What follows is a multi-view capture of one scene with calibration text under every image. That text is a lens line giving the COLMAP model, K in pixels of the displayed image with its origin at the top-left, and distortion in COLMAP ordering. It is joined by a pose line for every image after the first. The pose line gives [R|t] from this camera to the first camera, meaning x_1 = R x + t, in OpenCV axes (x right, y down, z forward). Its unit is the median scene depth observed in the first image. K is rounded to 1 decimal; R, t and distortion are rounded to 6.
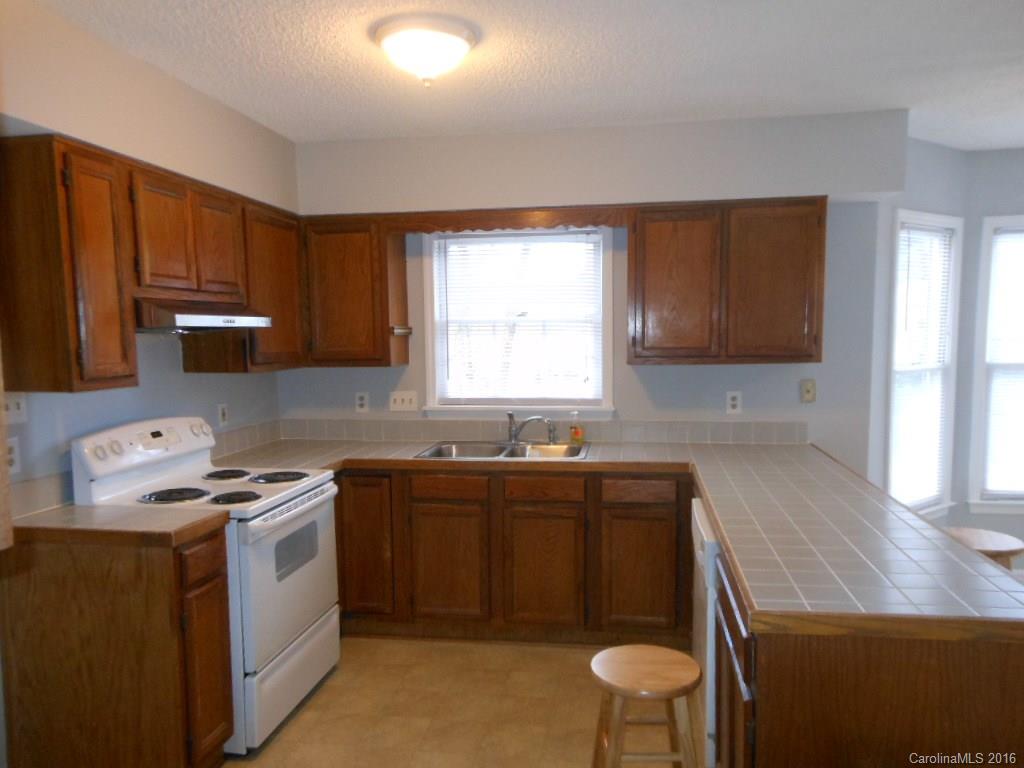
lens RADIAL K [[776.5, 0, 515.0], [0, 776.5, 413.9], [0, 0, 1]] dist [0.048075, 0.005454]
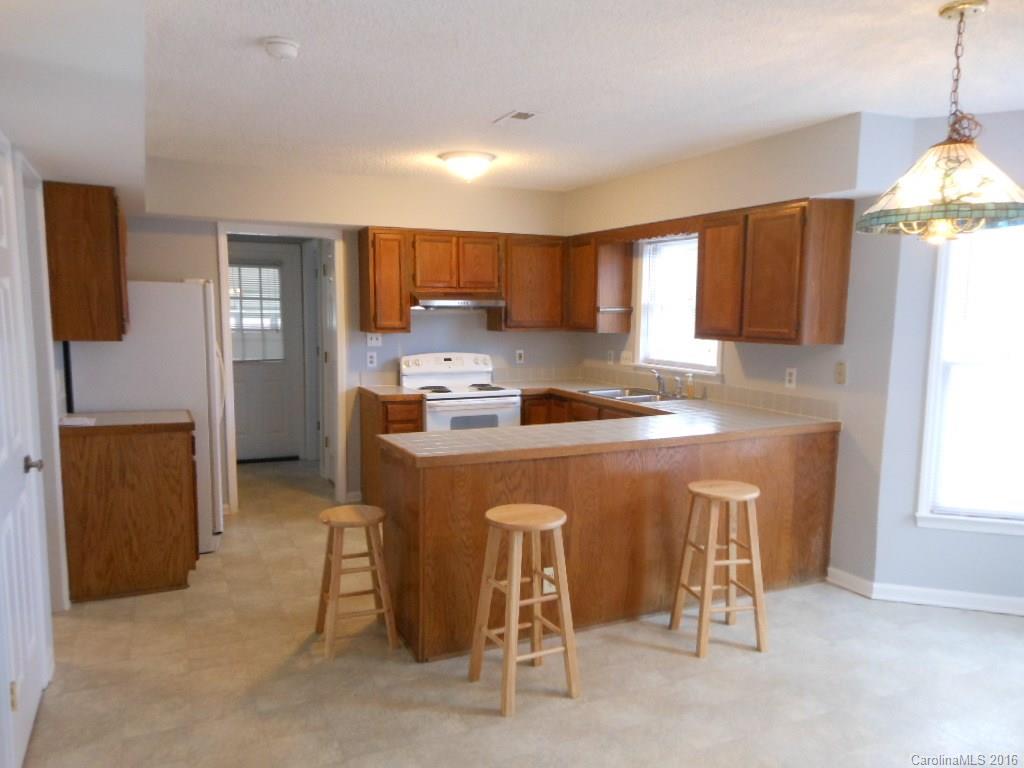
lens RADIAL K [[776.5, 0, 515.0], [0, 776.5, 413.9], [0, 0, 1]] dist [0.048075, 0.005454]
pose [[0.555523, 0.130006, -0.821275, 1.074606], [-0.100494, 0.990959, 0.088892, -0.025104], [0.825406, 0.033152, 0.563566, 0.024998]]
